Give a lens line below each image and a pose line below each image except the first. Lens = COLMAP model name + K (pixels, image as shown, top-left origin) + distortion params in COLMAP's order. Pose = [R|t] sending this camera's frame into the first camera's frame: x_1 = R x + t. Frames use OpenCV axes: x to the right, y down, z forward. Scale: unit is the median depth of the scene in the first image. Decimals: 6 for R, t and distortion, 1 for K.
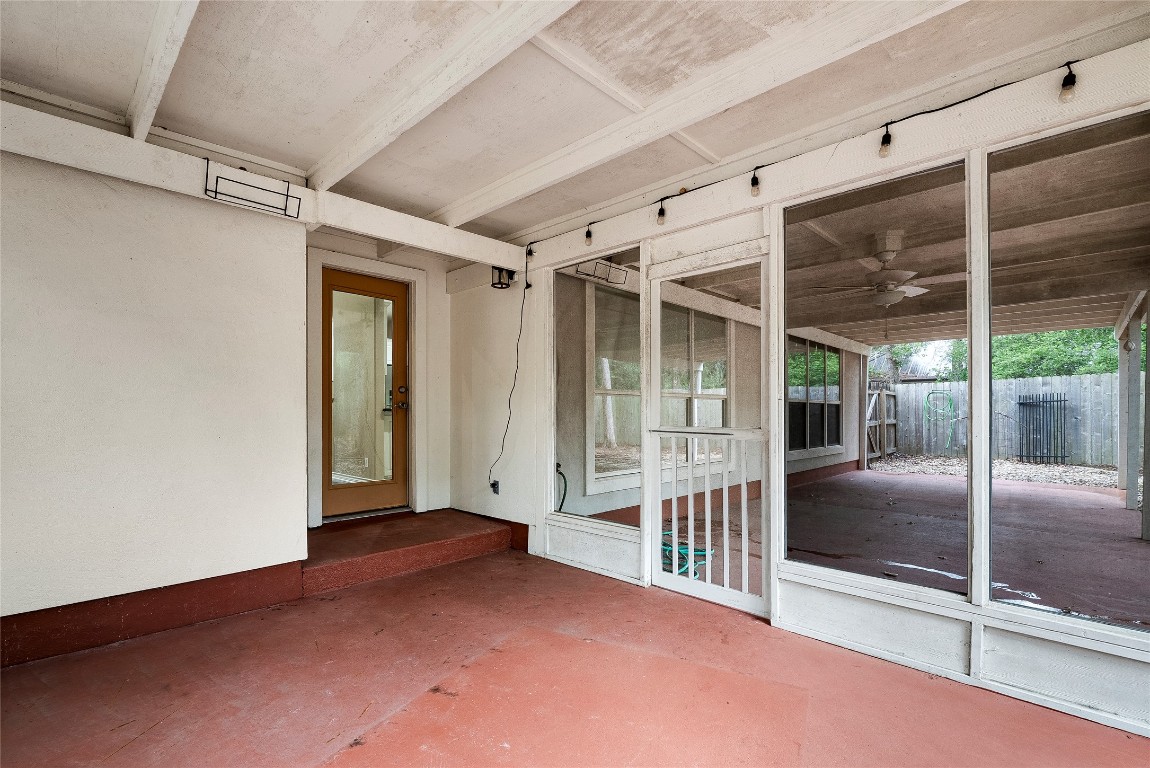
lens RADIAL K [[513.9, 0, 571.3], [0, 513.9, 412.1], [0, 0, 1]] dist [-0.005474, 0.000225]
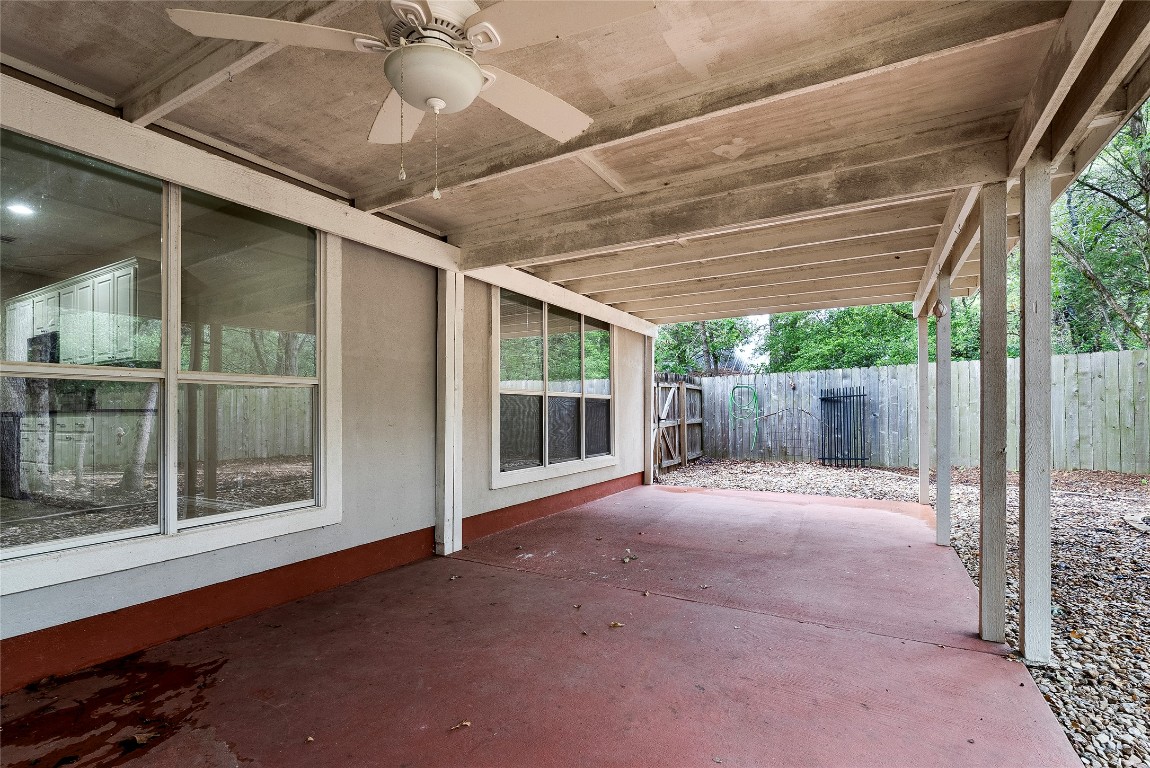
lens RADIAL K [[513.9, 0, 583.8], [0, 513.9, 406.2], [0, 0, 1]] dist [-0.005474, 0.000225]
pose [[0.964907, -0.004089, 0.262561, 0.258549], [0.006479, 0.999945, -0.008237, 0.000528], [-0.262513, 0.009649, 0.964880, 0.265022]]
